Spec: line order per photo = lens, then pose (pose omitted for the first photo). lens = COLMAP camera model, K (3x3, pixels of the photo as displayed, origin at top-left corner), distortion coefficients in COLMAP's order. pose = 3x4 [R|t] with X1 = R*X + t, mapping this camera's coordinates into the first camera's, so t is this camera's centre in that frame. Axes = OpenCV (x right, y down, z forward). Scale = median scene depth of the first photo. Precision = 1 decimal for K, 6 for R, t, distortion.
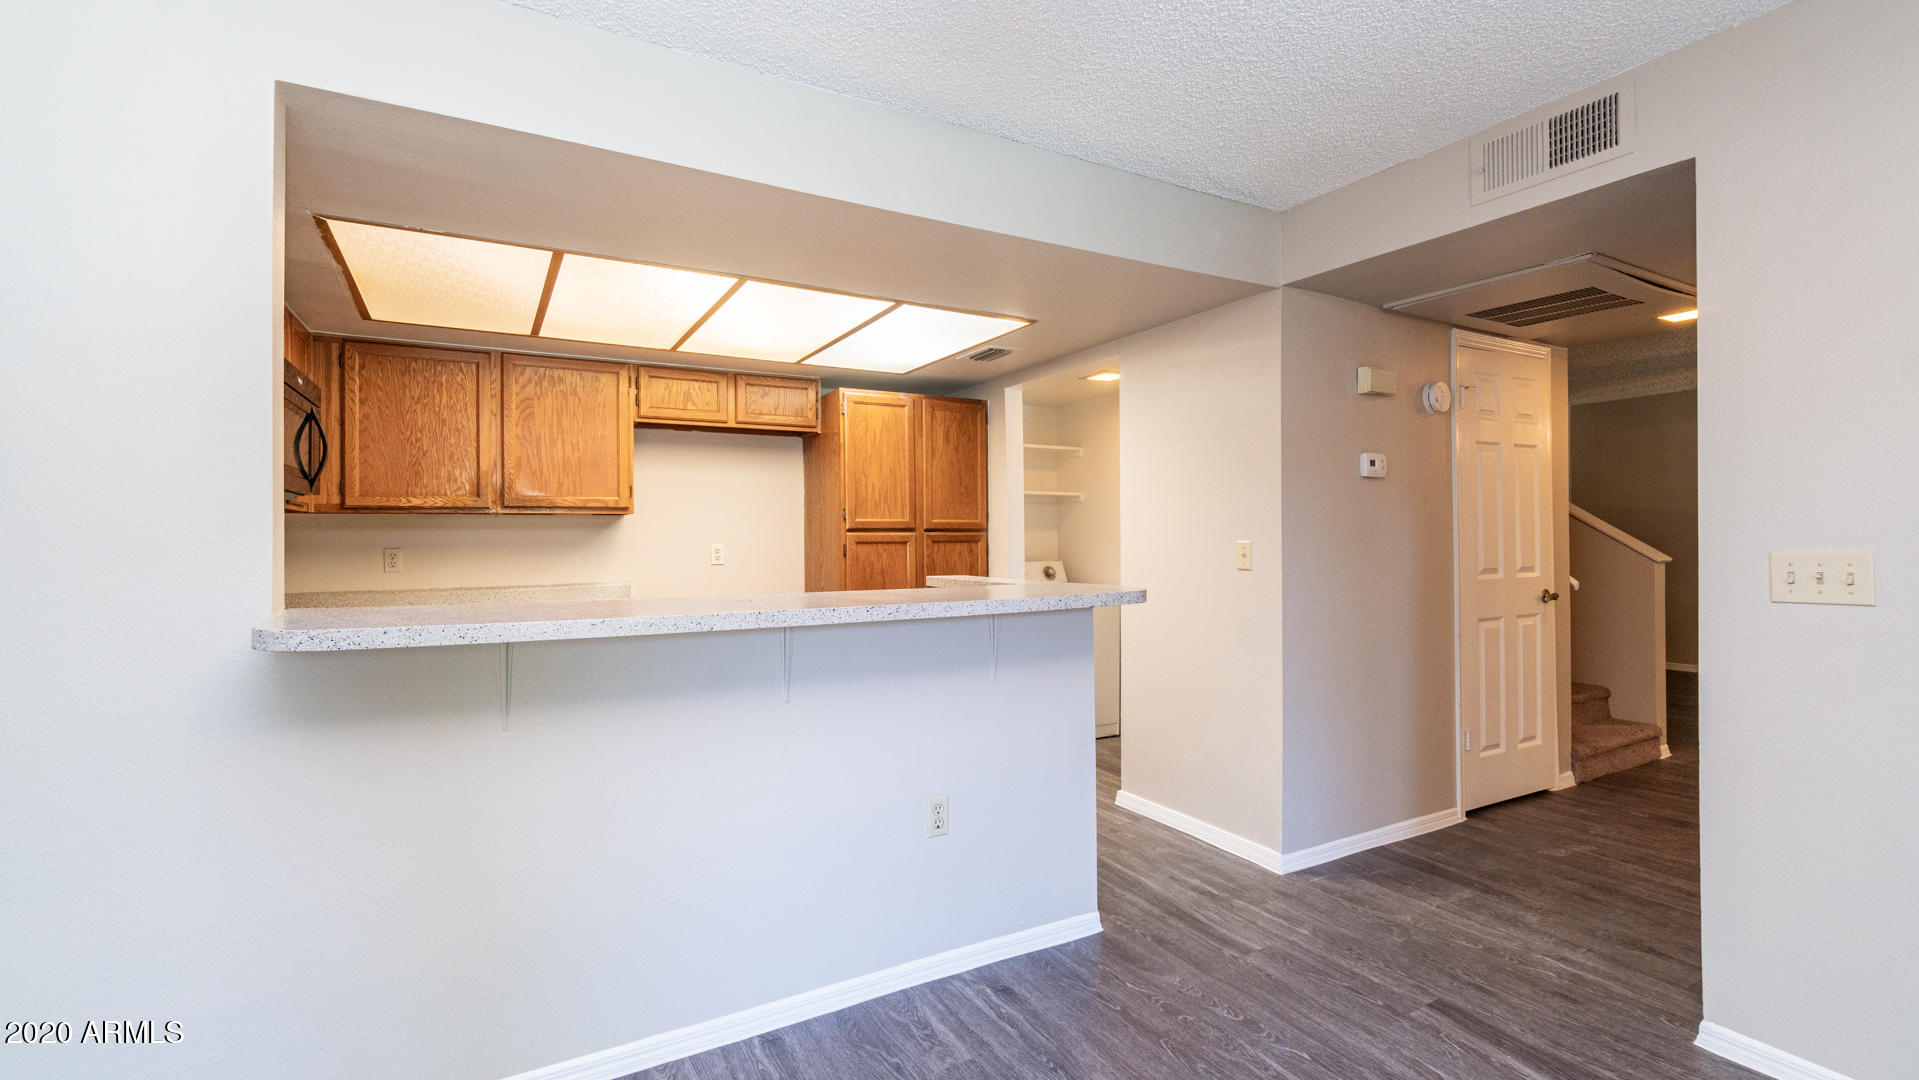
lens RADIAL K [[831.4, 0, 933.8], [0, 831.4, 536.2], [0, 0, 1]] dist [-0.002462, 0.000017]
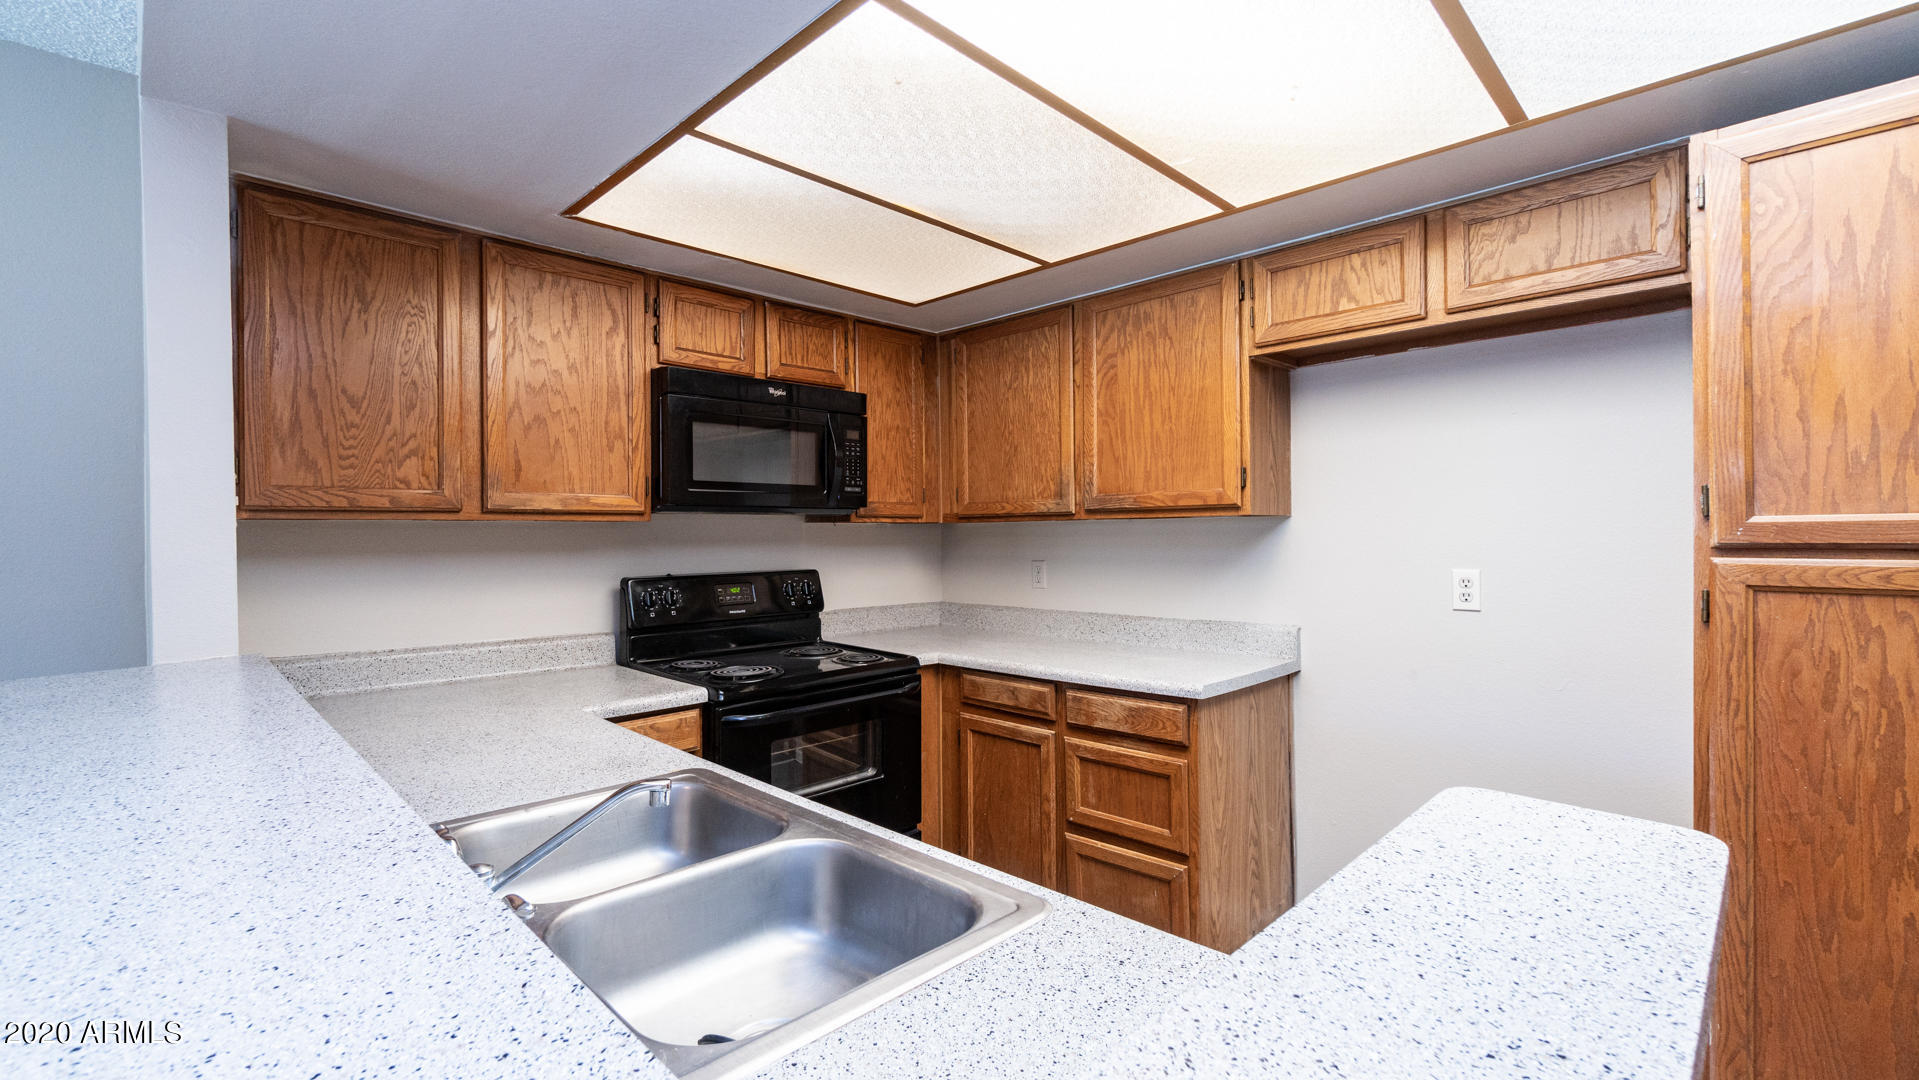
lens RADIAL K [[831.4, 0, 933.8], [0, 831.4, 536.2], [0, 0, 1]] dist [-0.002462, 0.000017]
pose [[0.266281, 0.008155, -0.963861, 0.149562], [0.009921, 0.999888, 0.011201, -0.021528], [0.963844, -0.012545, 0.266170, 0.655217]]
